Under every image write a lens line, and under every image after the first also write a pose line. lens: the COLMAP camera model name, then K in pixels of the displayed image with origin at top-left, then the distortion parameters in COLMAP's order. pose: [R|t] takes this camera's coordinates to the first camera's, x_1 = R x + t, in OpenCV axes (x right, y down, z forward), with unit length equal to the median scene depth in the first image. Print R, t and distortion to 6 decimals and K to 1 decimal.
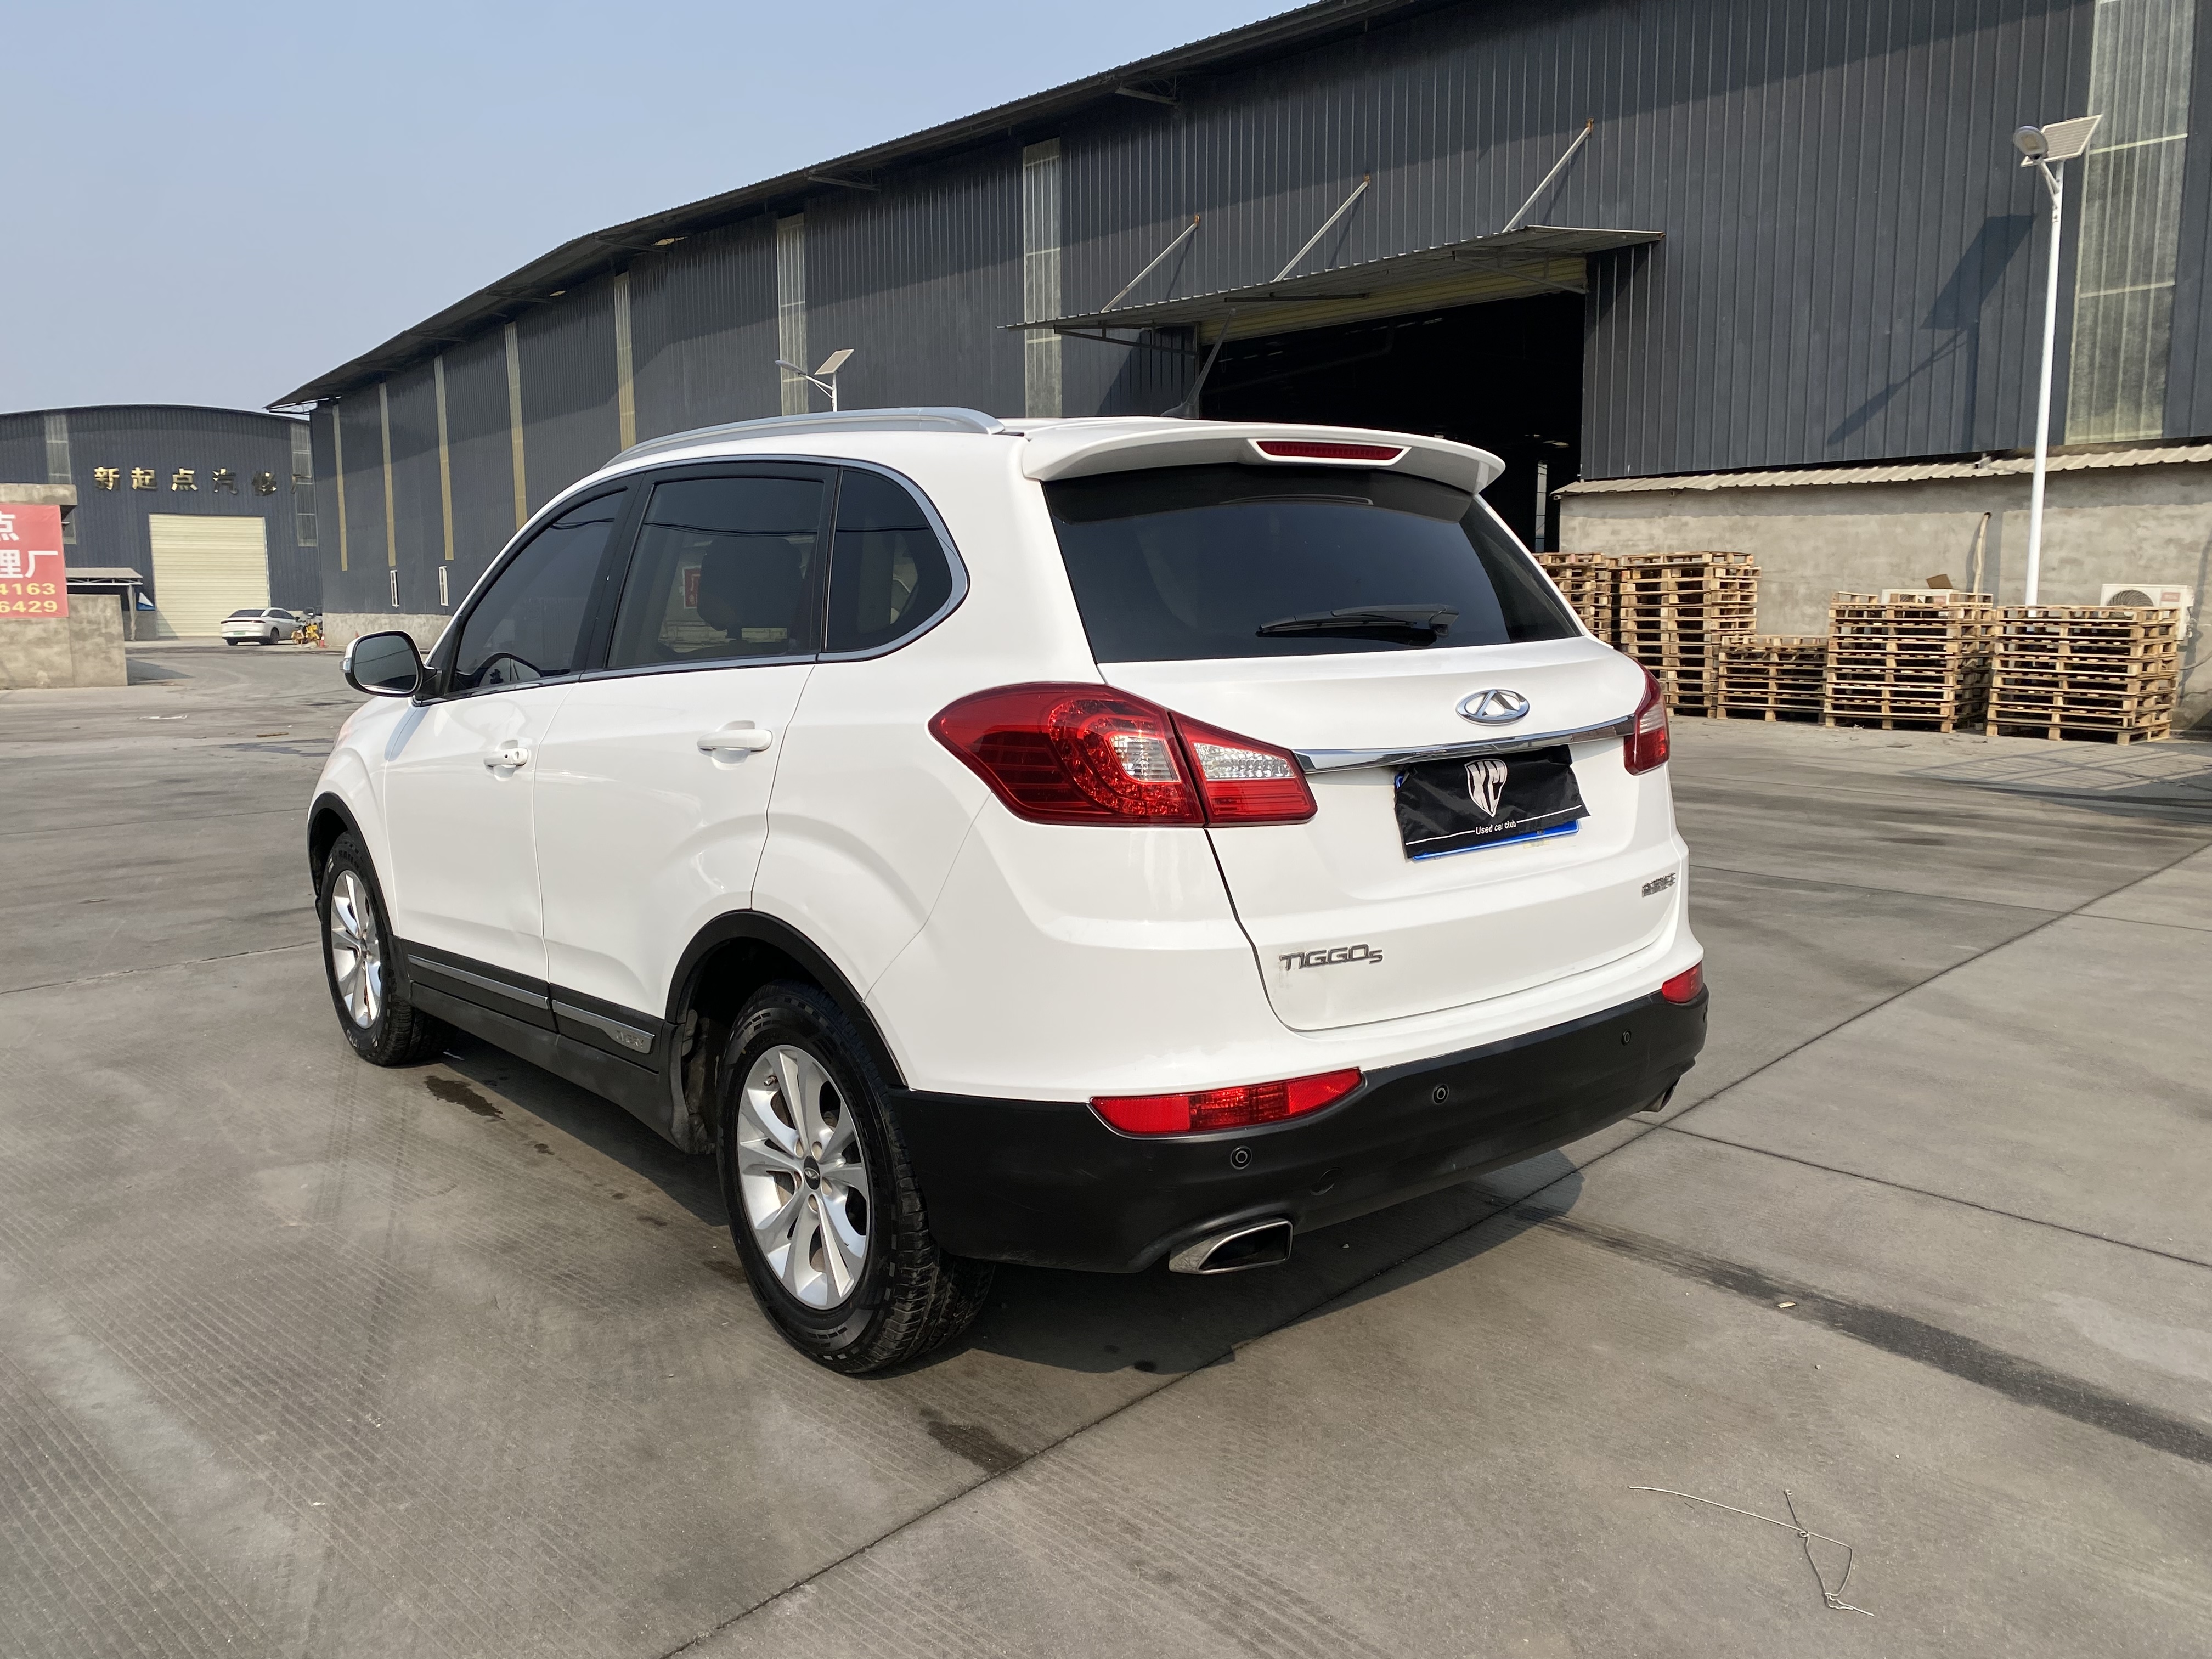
lens RADIAL K [[1702.9, 0, 1108.4], [0, 1702.9, 782.2], [0, 0, 1]] dist [0.024746, -0.009277]
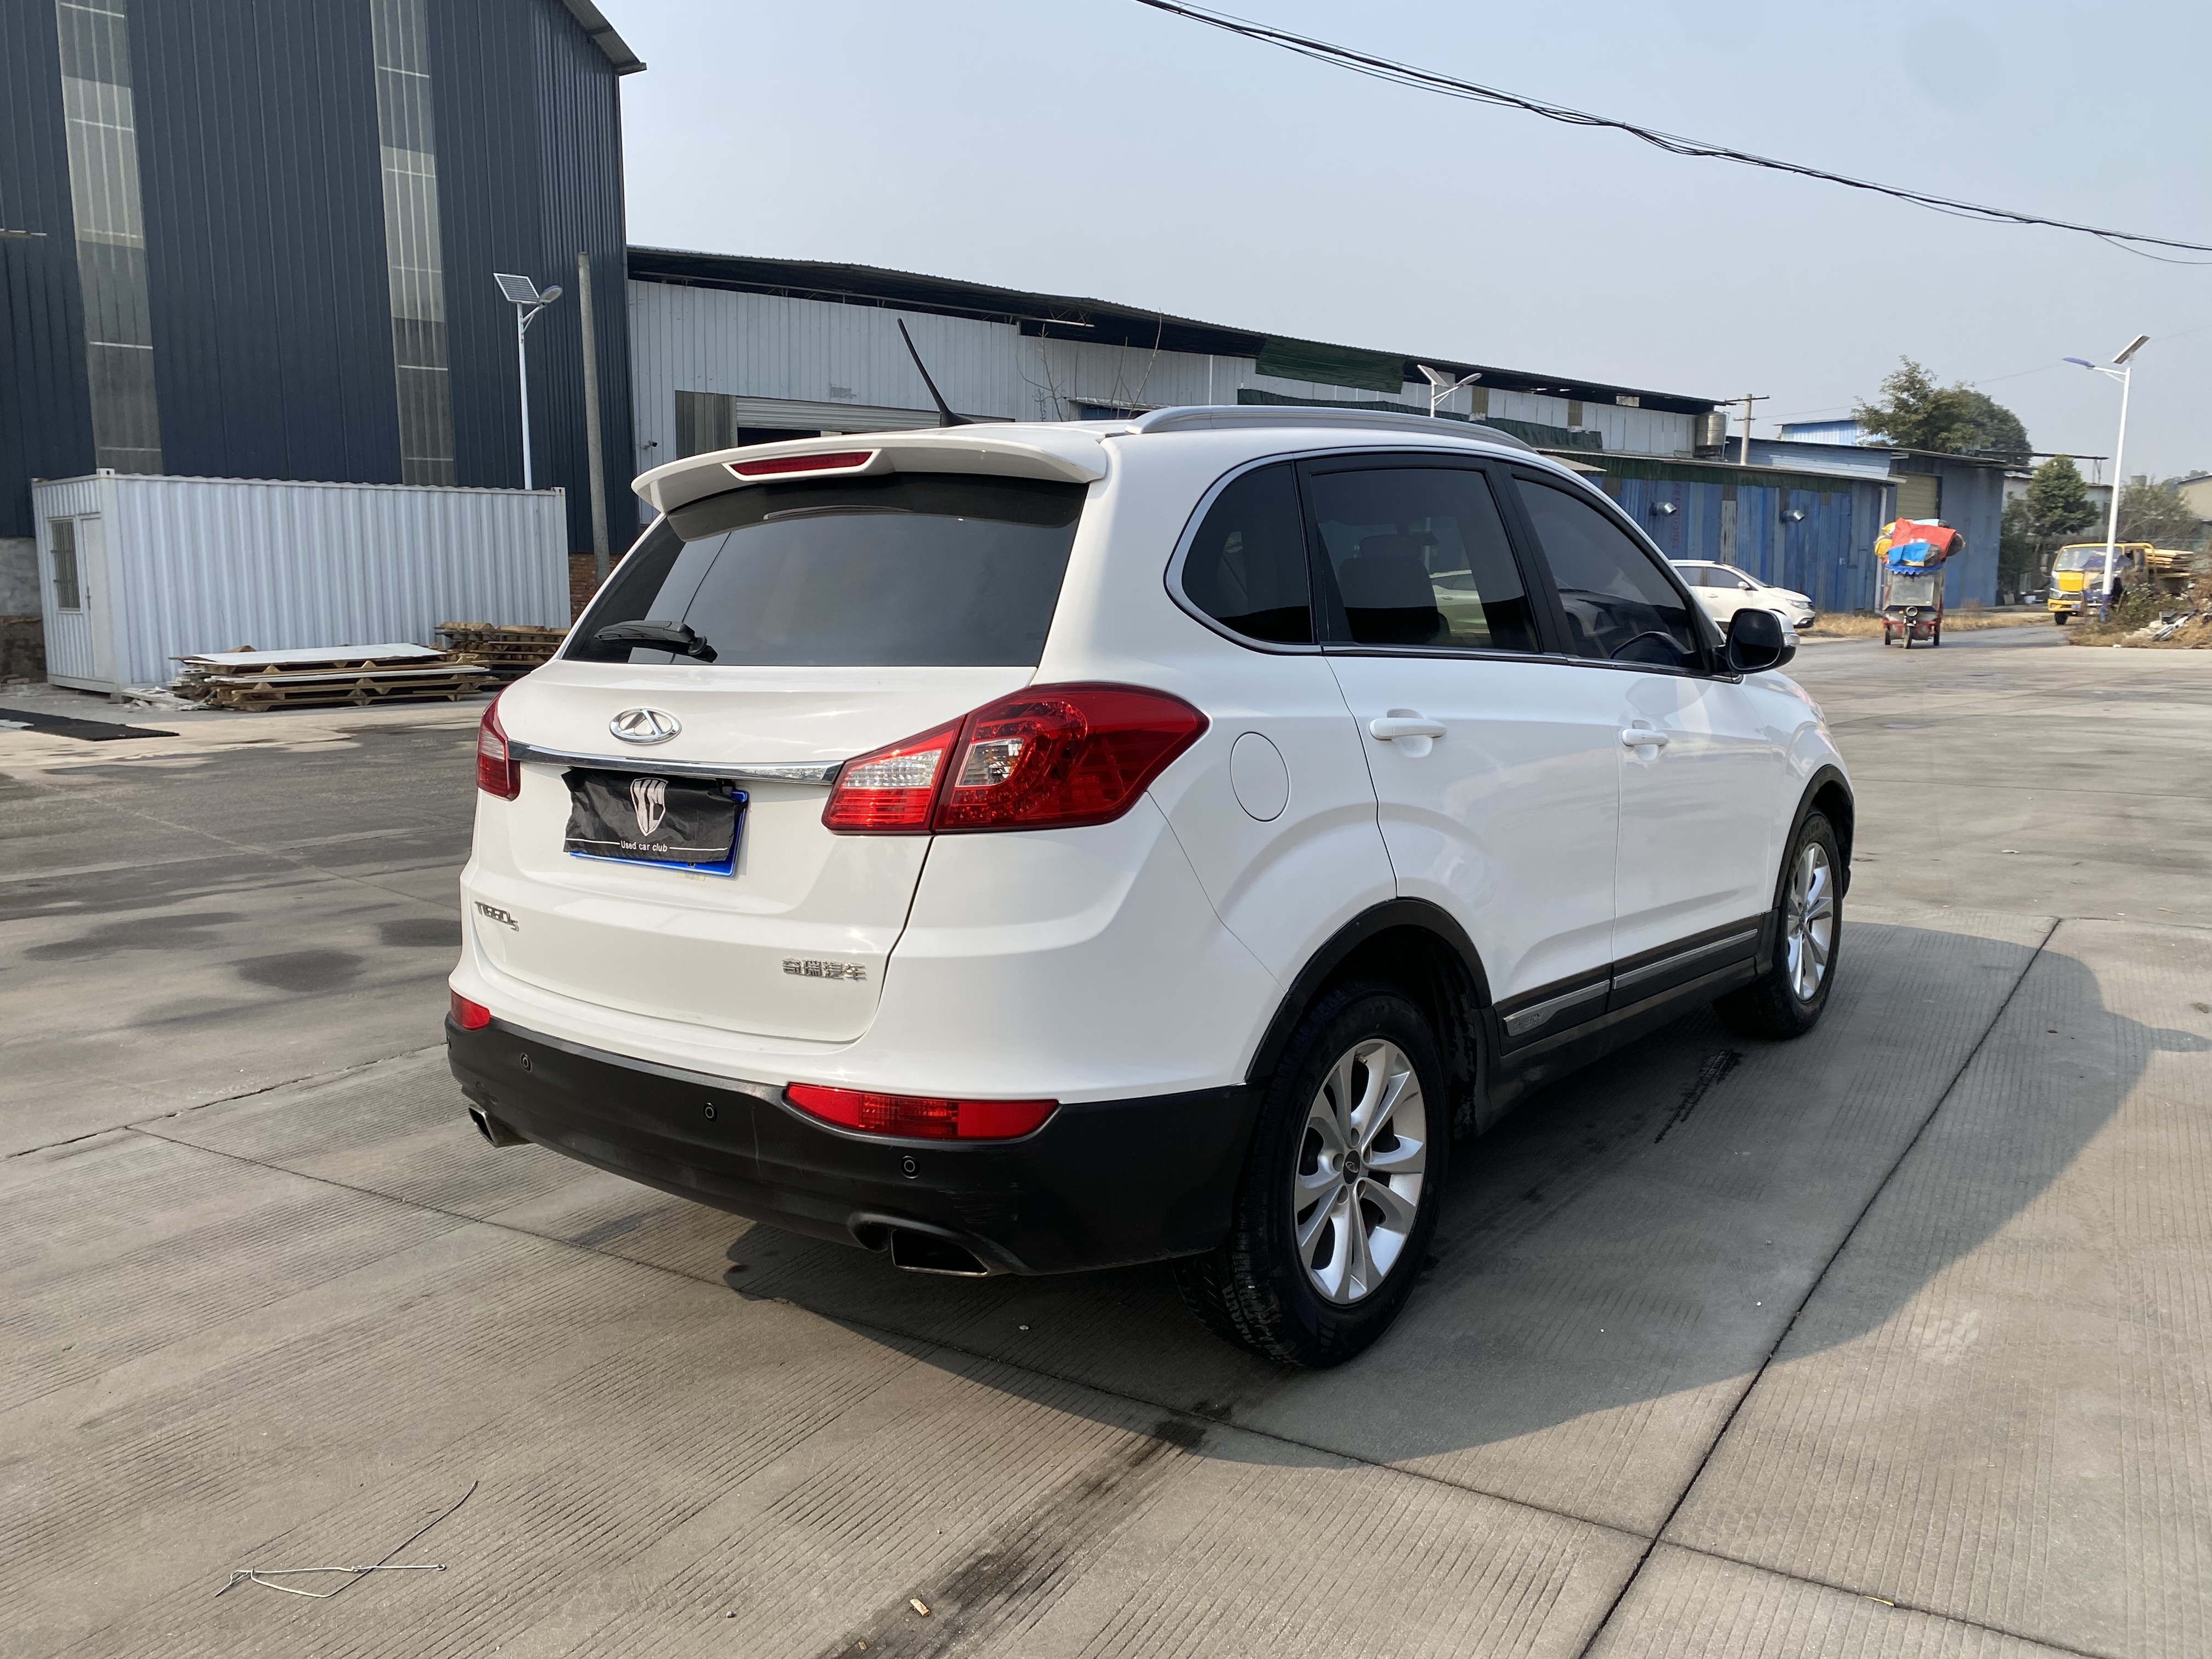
lens RADIAL K [[1702.9, 0, 1108.4], [0, 1702.9, 782.2], [0, 0, 1]] dist [0.024746, -0.009277]
pose [[0.185184, 0.119878, -0.975365, 1.149774], [-0.090642, 0.990384, 0.104515, -0.129465], [0.978515, 0.069055, 0.194270, 0.983448]]
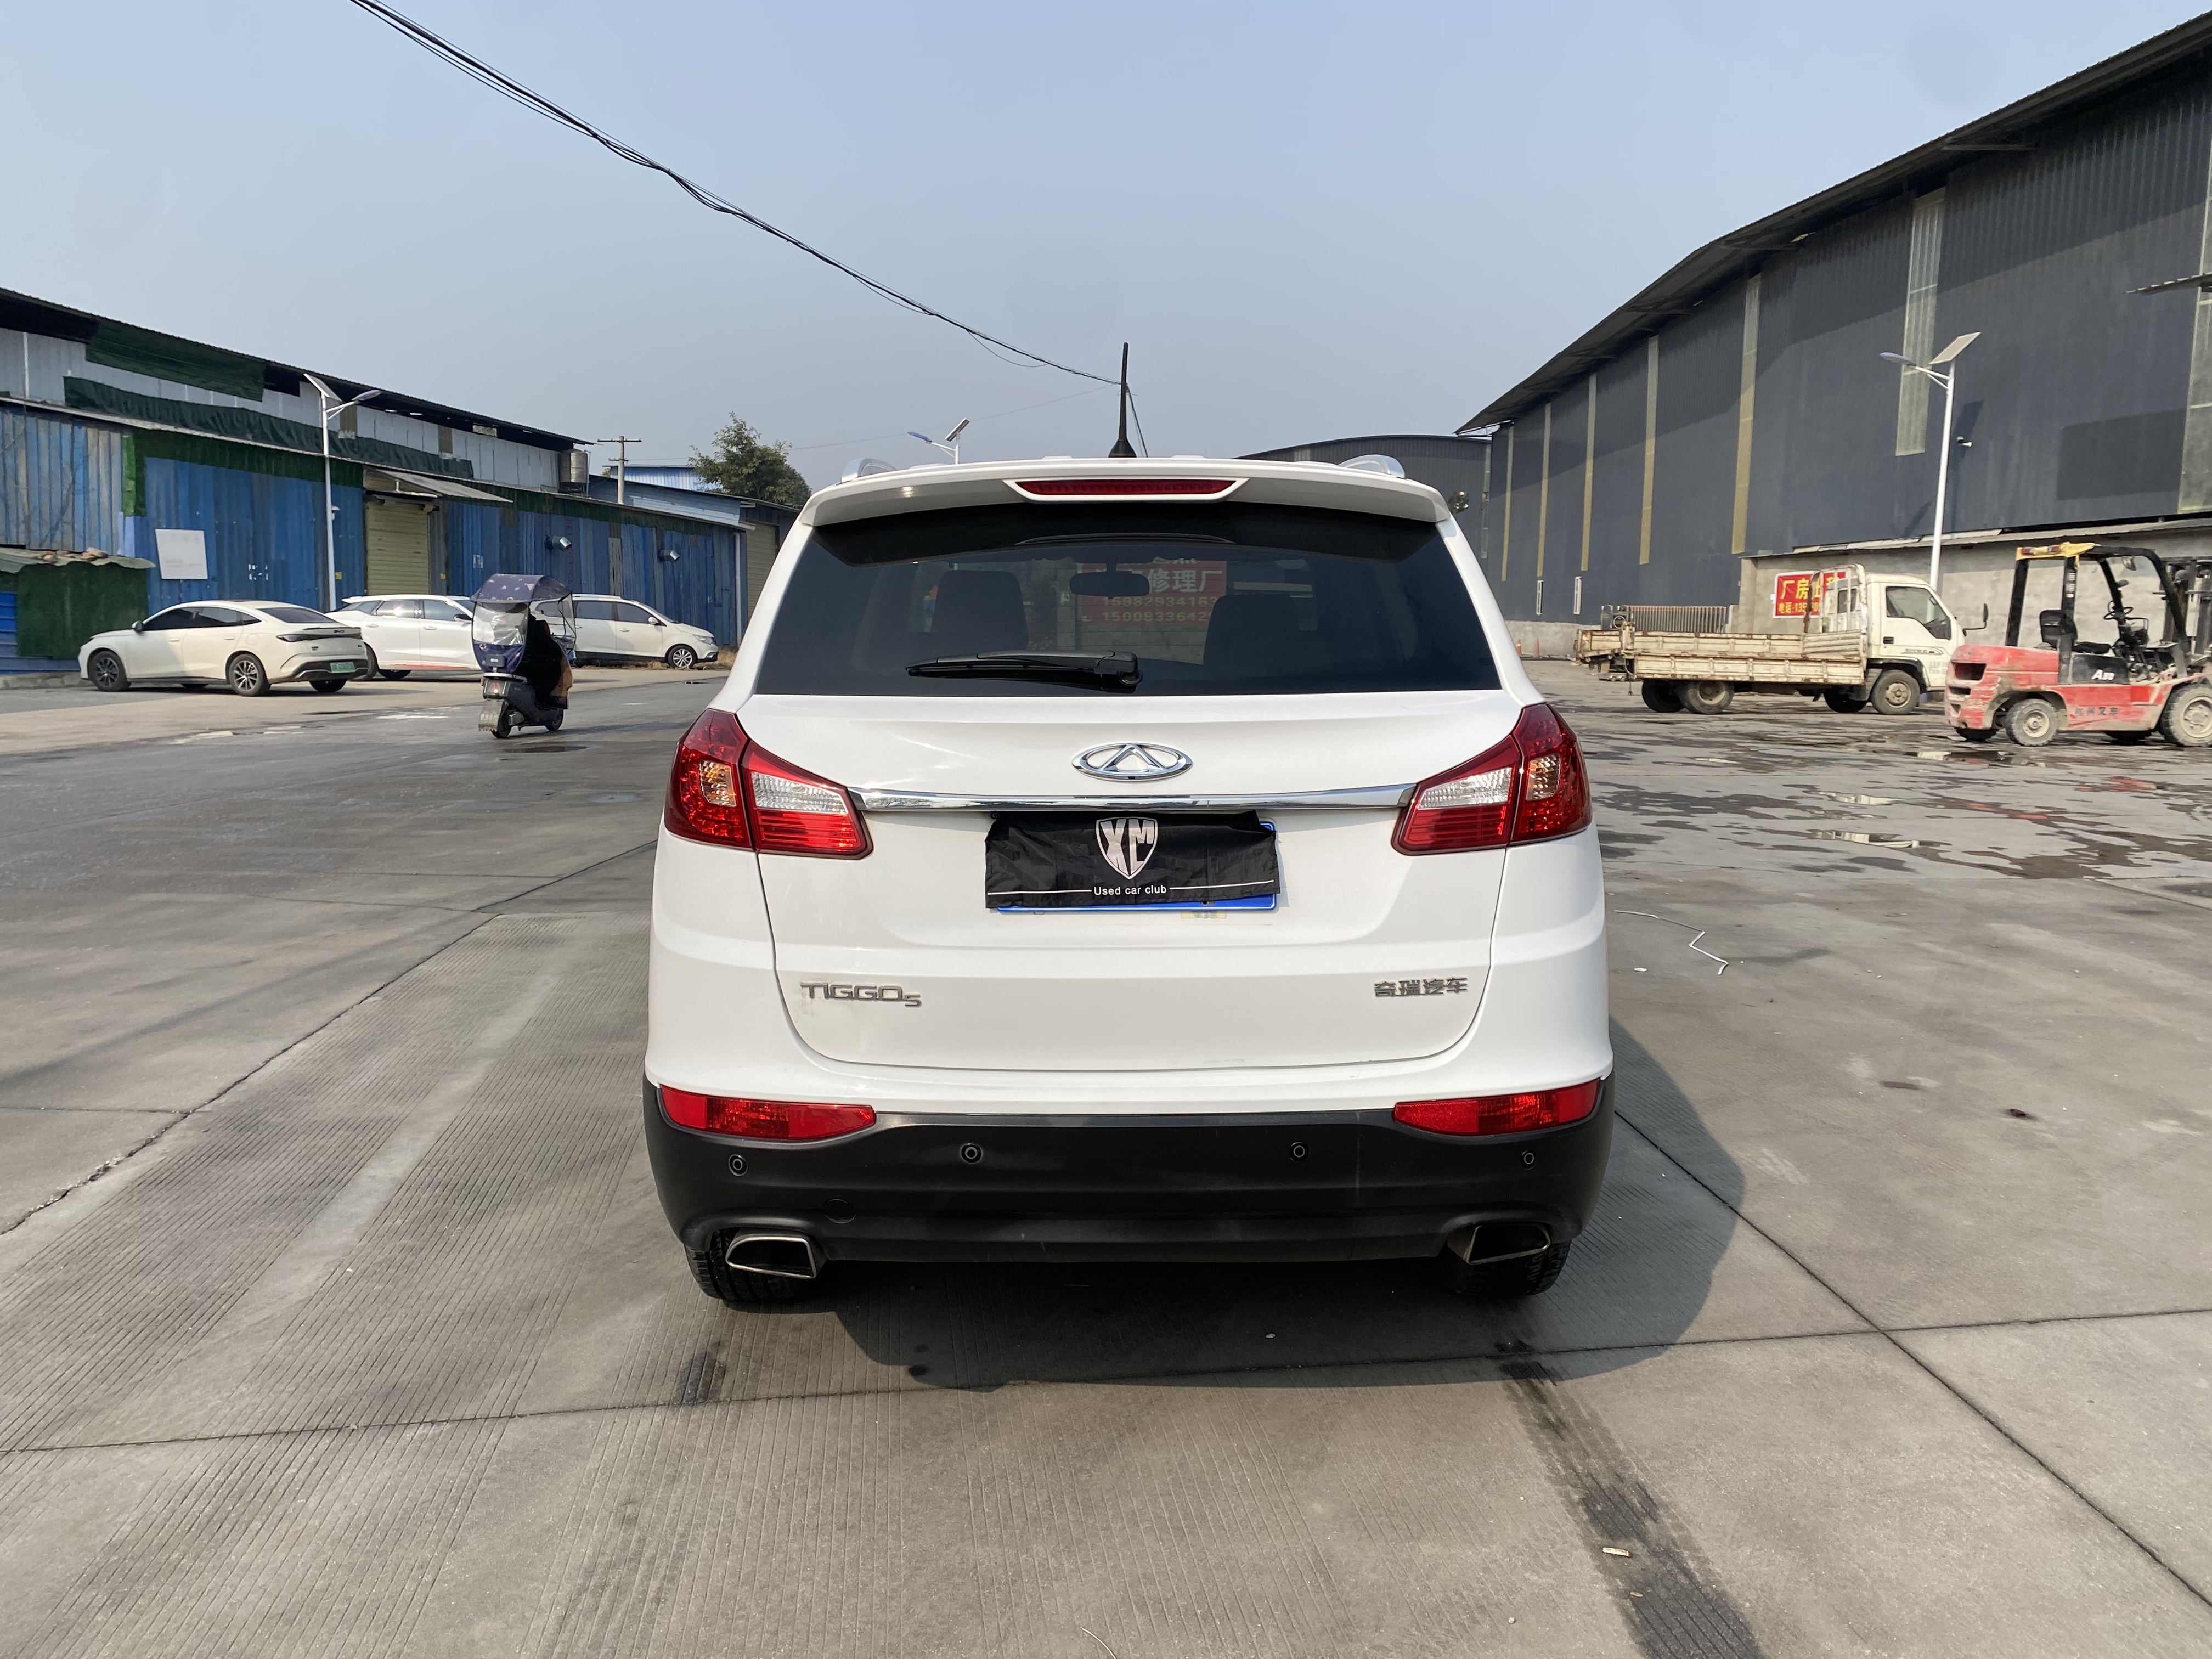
lens RADIAL K [[1702.9, 0, 1108.4], [0, 1702.9, 782.2], [0, 0, 1]] dist [0.024746, -0.009277]
pose [[0.770445, 0.075959, -0.632965, 0.735720], [-0.078609, 0.996619, 0.023916, -0.049635], [0.632641, 0.031331, 0.773811, 0.251430]]
